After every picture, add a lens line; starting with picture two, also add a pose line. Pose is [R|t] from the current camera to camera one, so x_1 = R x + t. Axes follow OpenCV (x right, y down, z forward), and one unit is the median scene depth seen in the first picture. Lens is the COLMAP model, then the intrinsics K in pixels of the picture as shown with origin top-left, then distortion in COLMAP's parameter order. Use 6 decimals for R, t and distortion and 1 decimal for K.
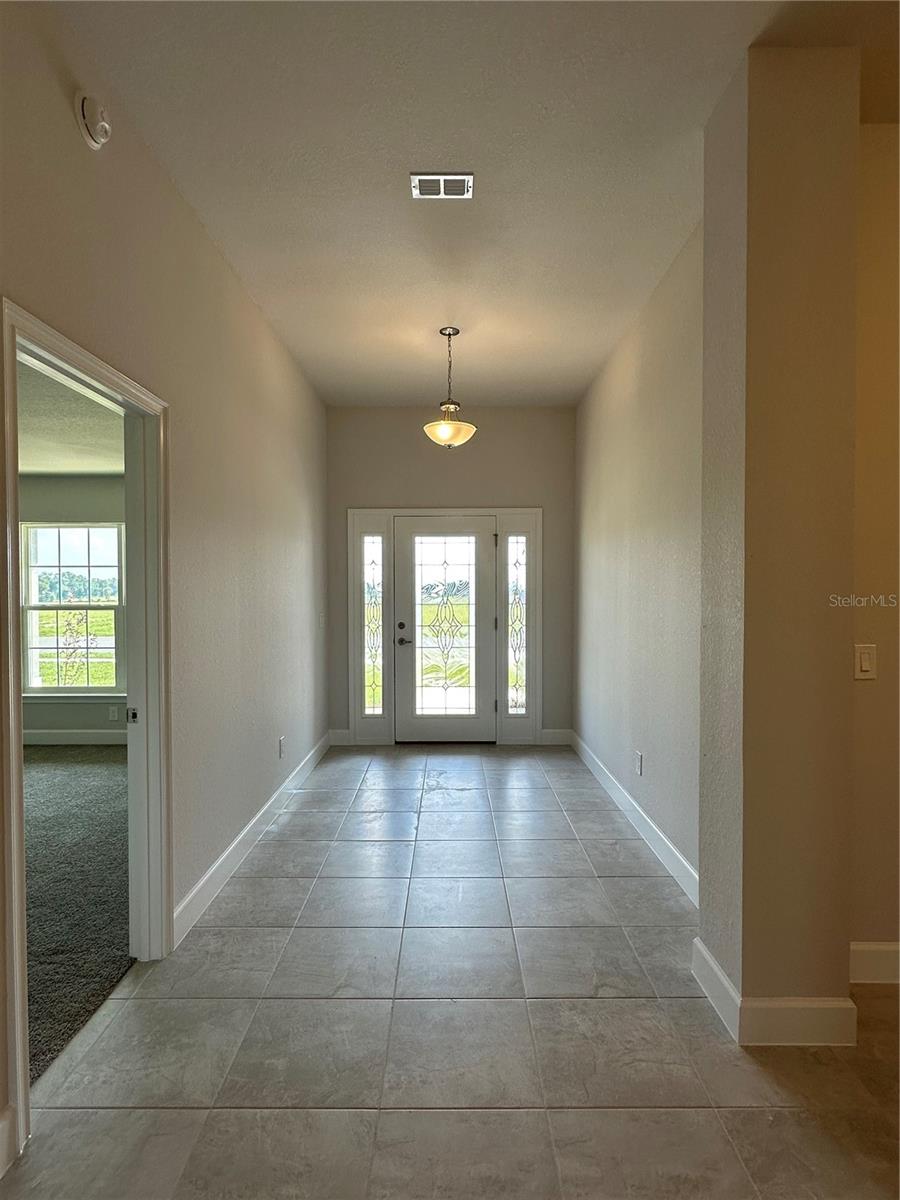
lens RADIAL K [[629.0, 0, 450.9], [0, 629.0, 602.7], [0, 0, 1]] dist [-0.007299, 0.003704]
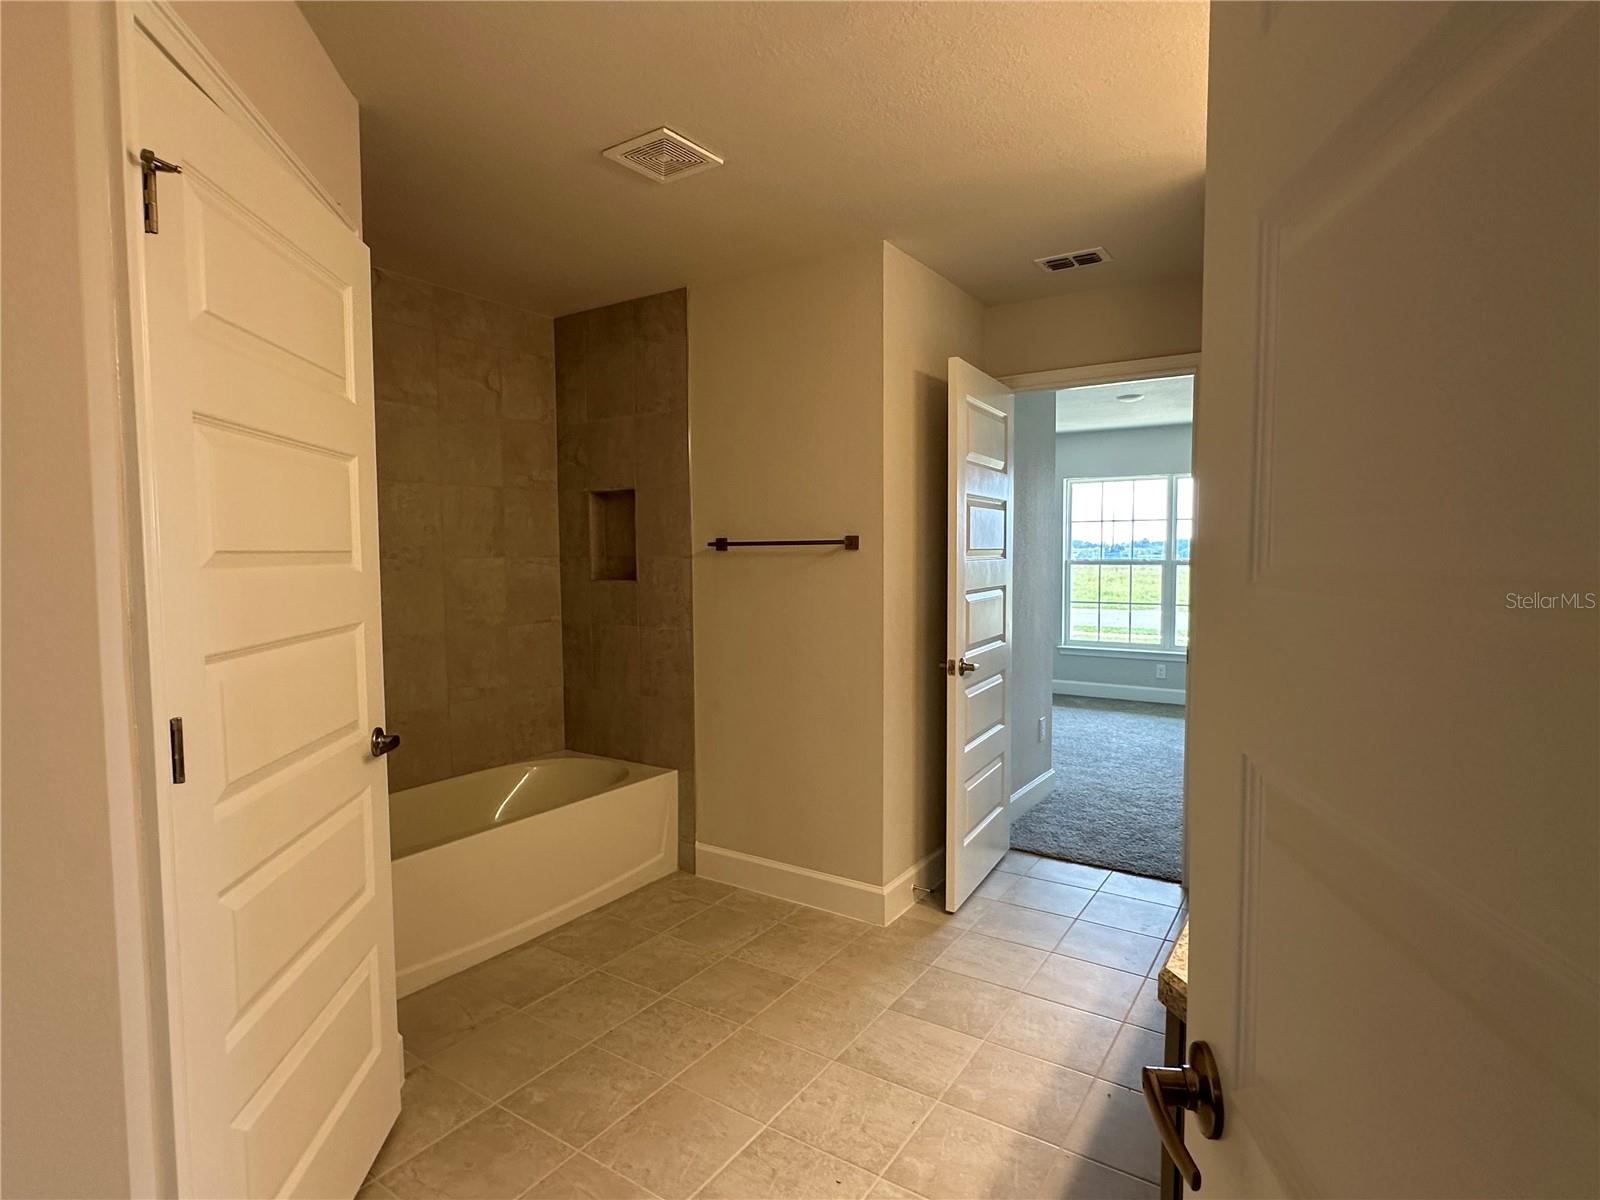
lens RADIAL K [[838.6, 0, 800.9], [0, 838.6, 597.0], [0, 0, 1]] dist [-0.007299, 0.003704]
pose [[0.829433, 0.033304, -0.557613, -0.275018], [-0.016546, 0.999248, 0.035069, 0.024604], [0.558362, -0.019861, 0.829360, -0.379259]]
